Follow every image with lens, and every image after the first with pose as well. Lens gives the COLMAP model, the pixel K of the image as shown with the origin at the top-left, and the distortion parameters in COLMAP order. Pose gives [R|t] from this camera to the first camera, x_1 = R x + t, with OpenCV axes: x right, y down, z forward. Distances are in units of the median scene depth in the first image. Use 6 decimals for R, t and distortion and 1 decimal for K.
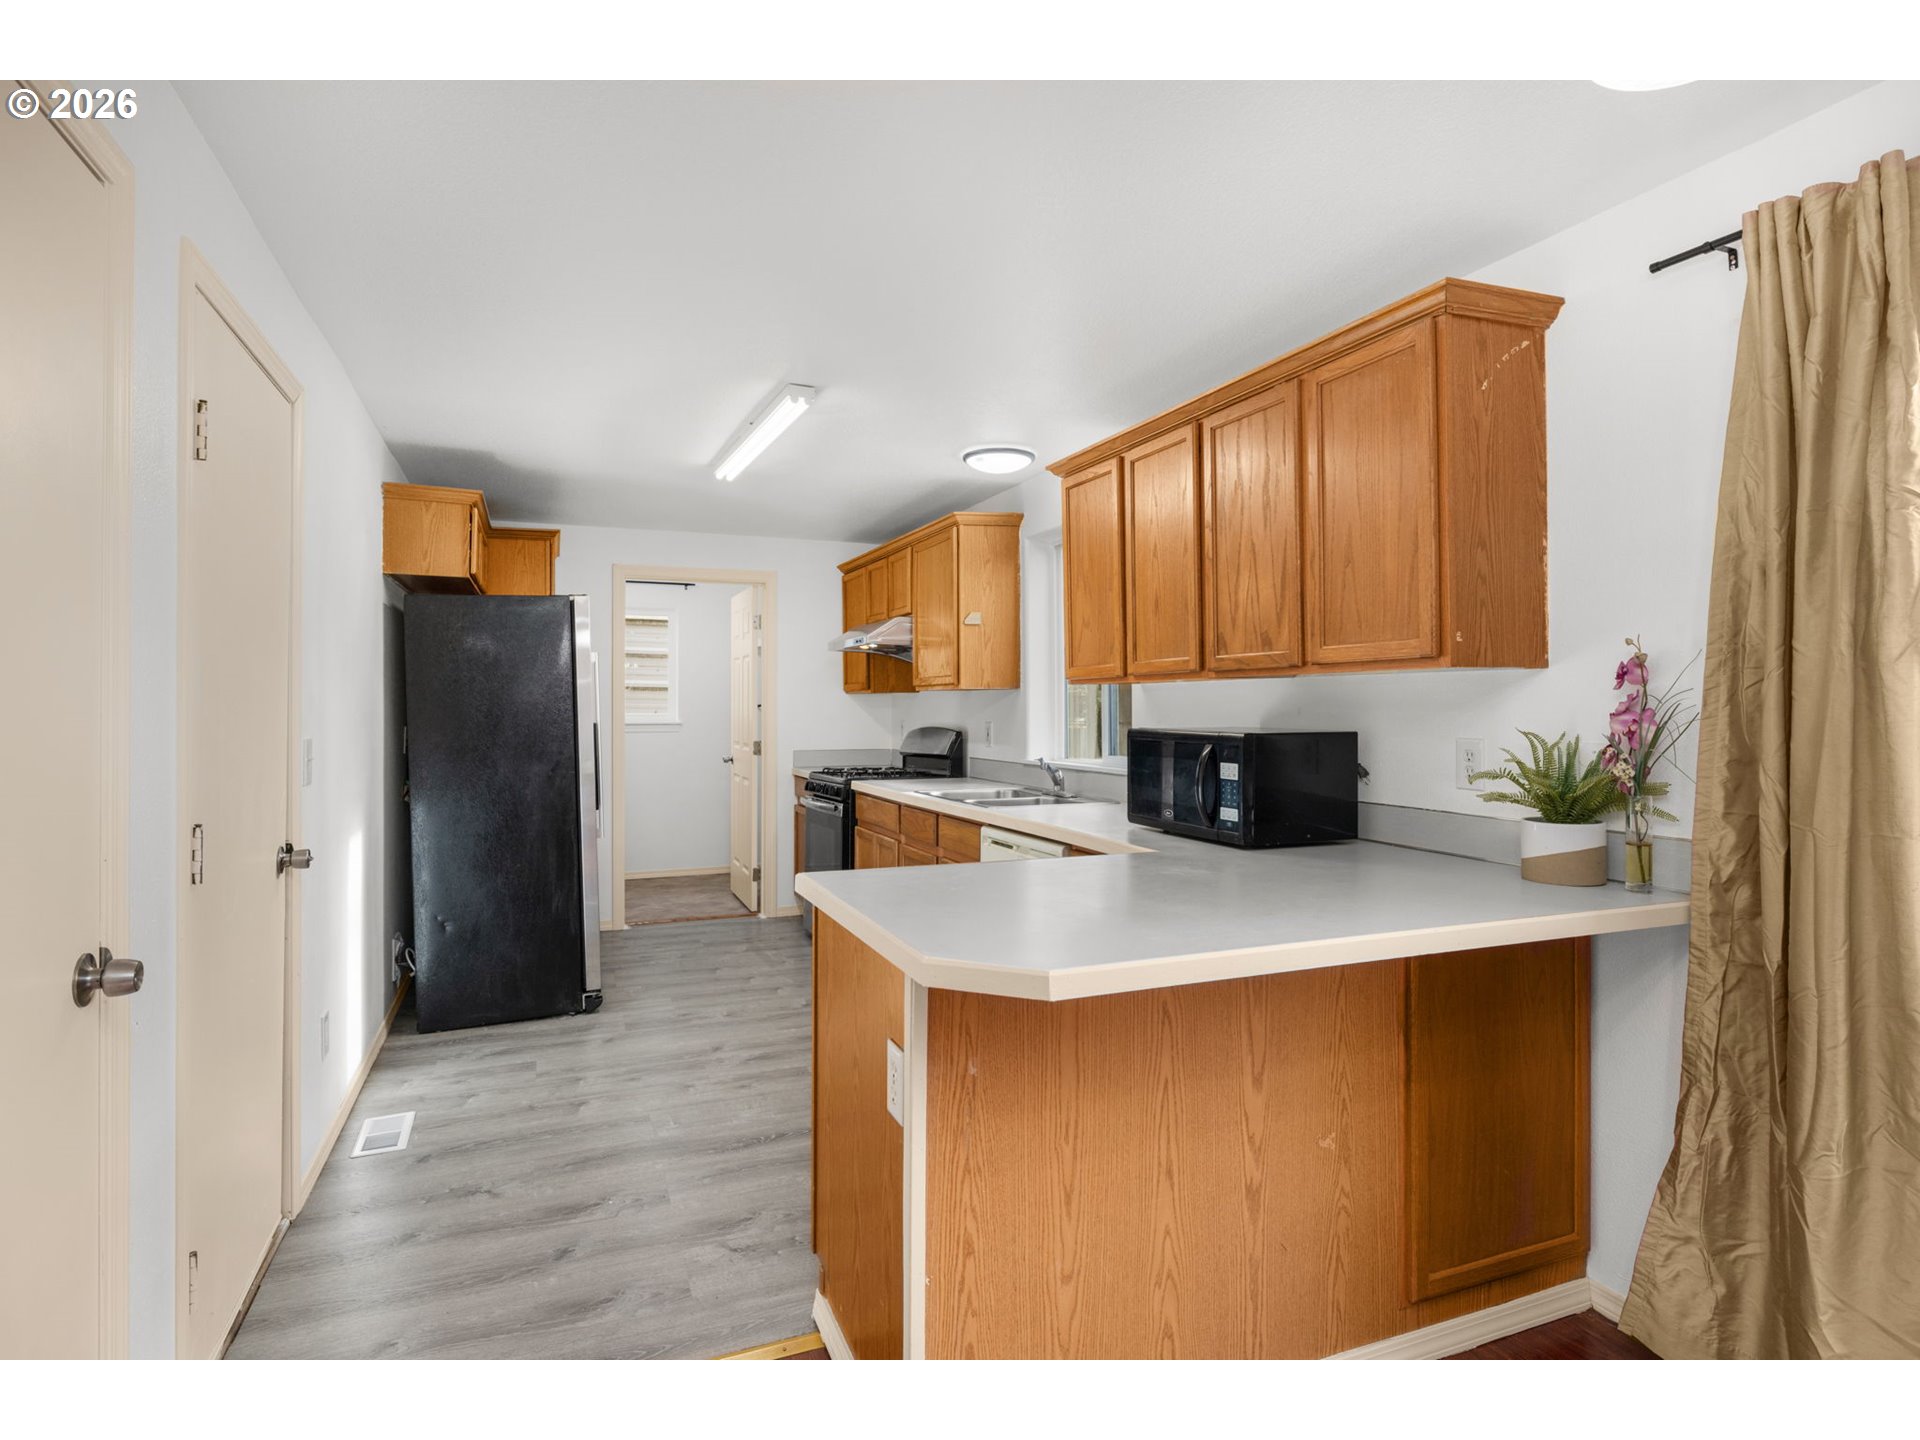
lens RADIAL K [[993.2, 0, 957.1], [0, 993.2, 694.9], [0, 0, 1]] dist [-0.004485, -0.001245]
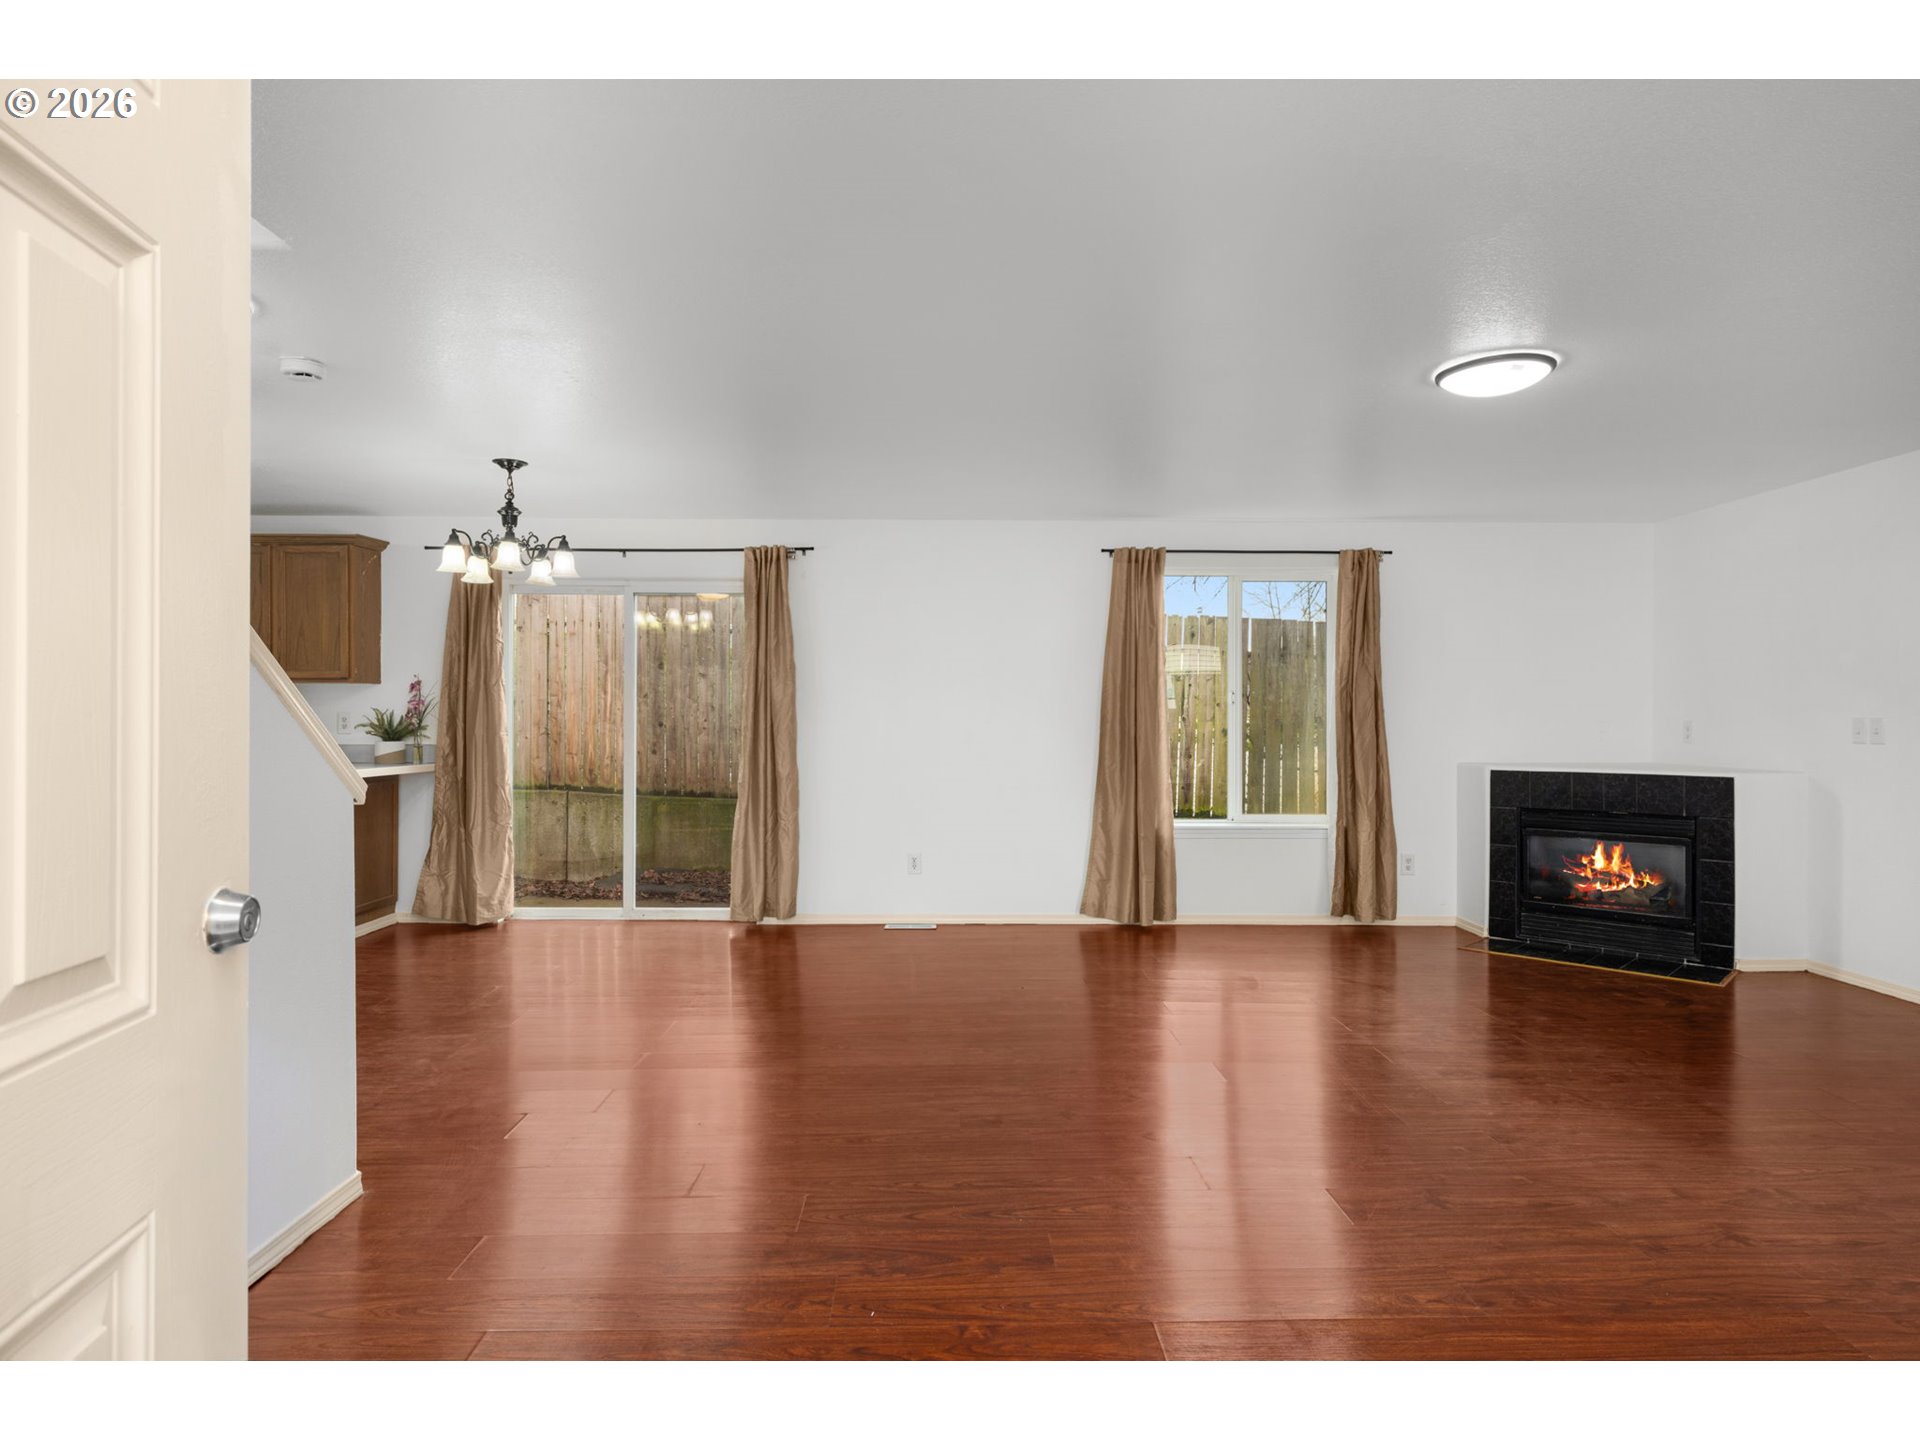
lens RADIAL K [[1077.6, 0, 963.0], [0, 1077.6, 728.5], [0, 0, 1]] dist [0.018051, -0.000061]
pose [[0.366361, -0.006217, 0.930452, -1.491639], [-0.018078, 0.999741, 0.013798, 0.023371], [-0.930297, -0.021876, 0.366153, -1.459618]]
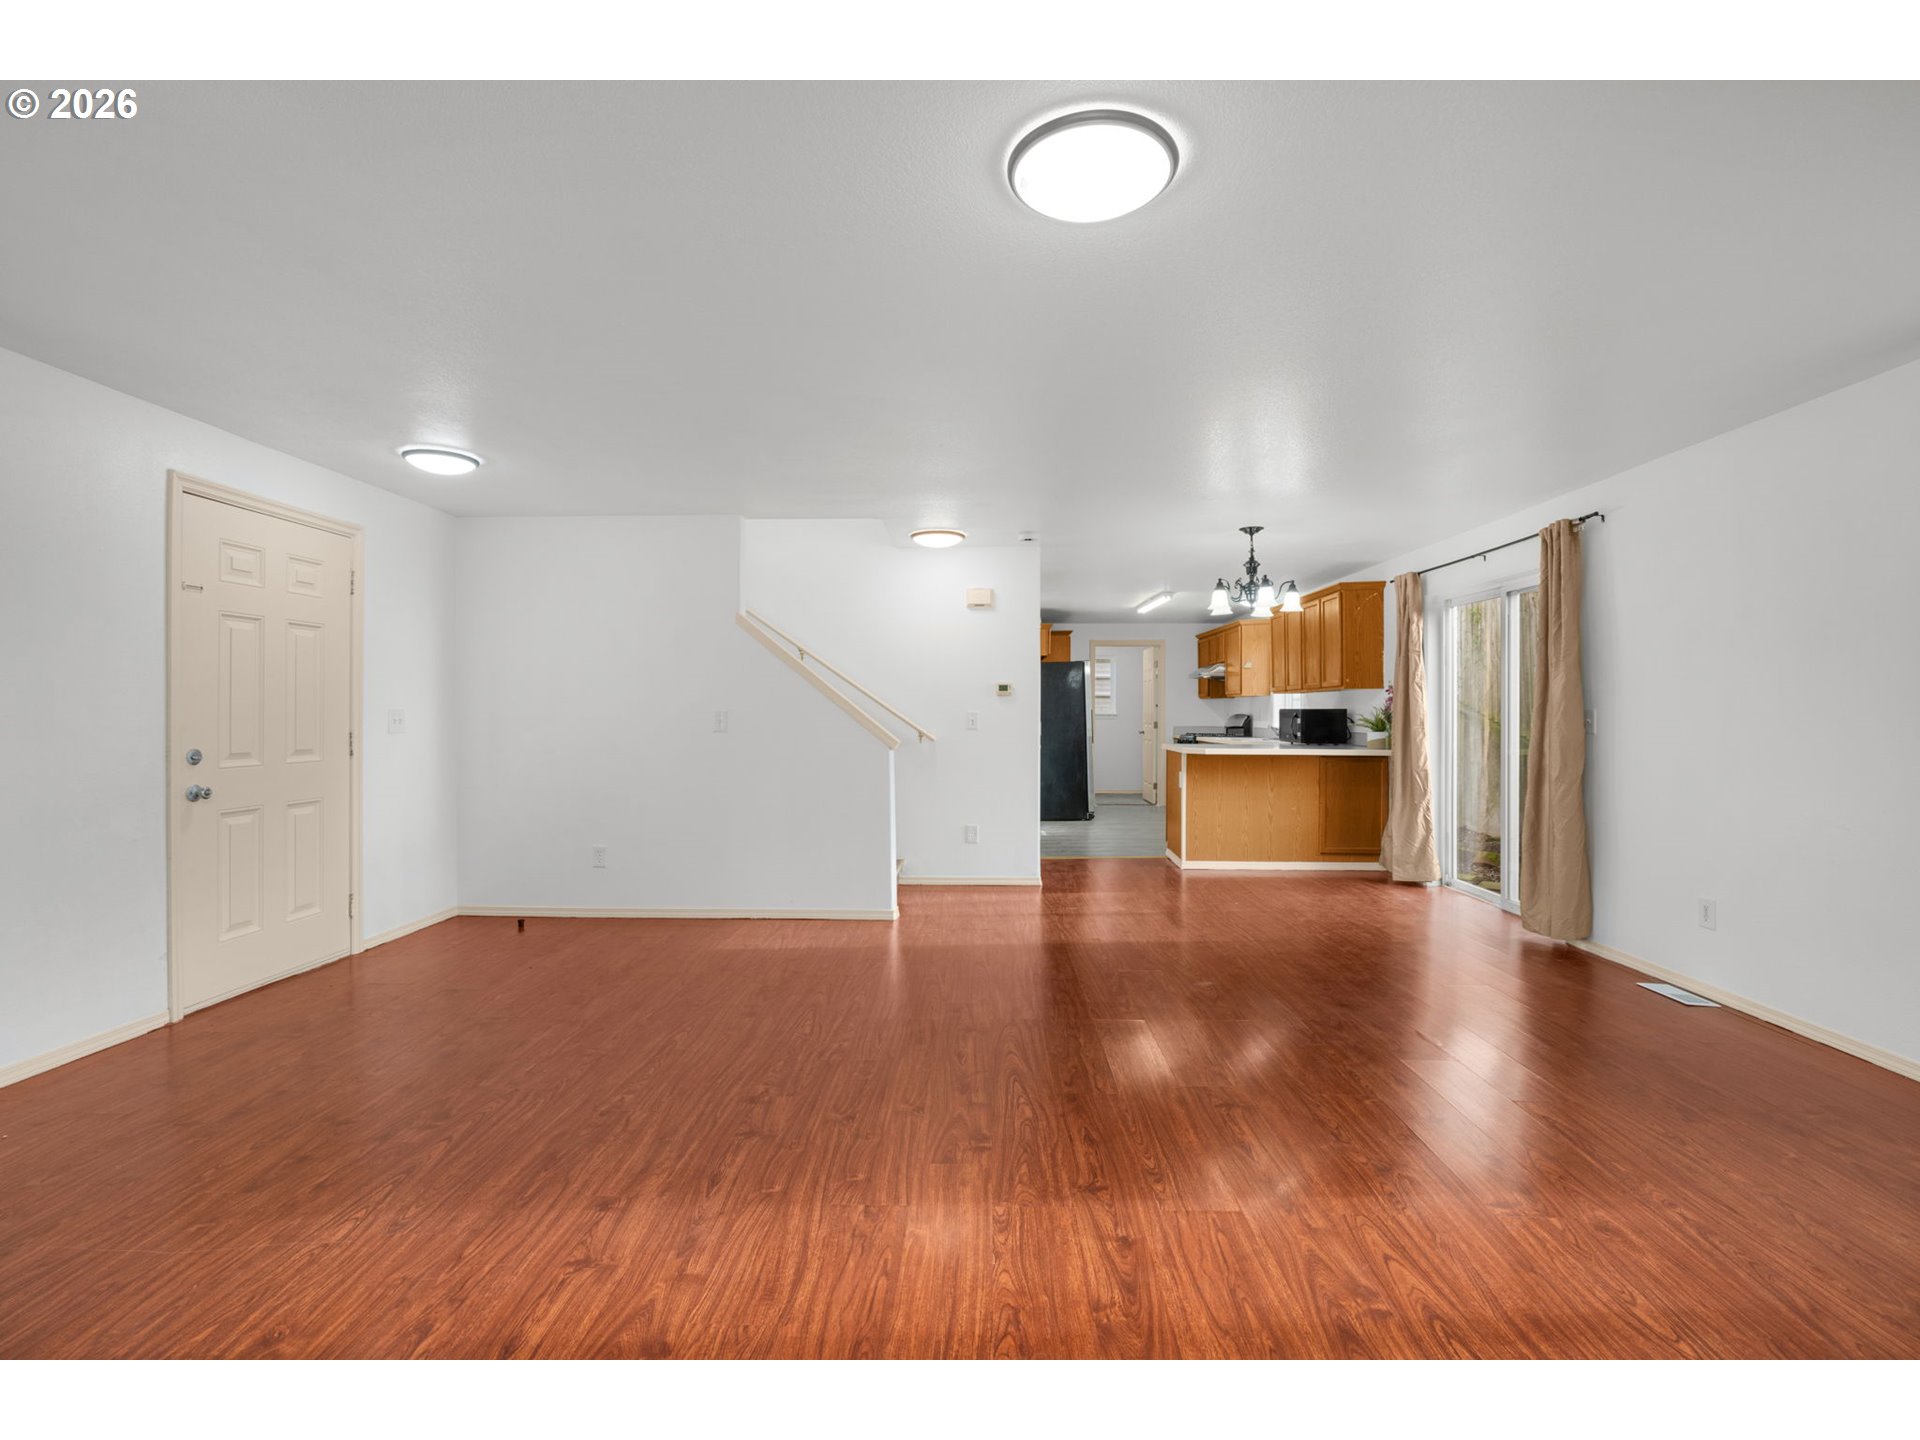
lens RADIAL K [[889.0, 0, 958.7], [0, 889.0, 709.5], [0, 0, 1]] dist [0.005842, 0.000164]
pose [[0.910845, 0.000523, -0.412747, 0.537425], [0.002467, 0.999974, 0.006711, 0.021723], [0.412740, -0.007131, 0.910821, -2.429121]]
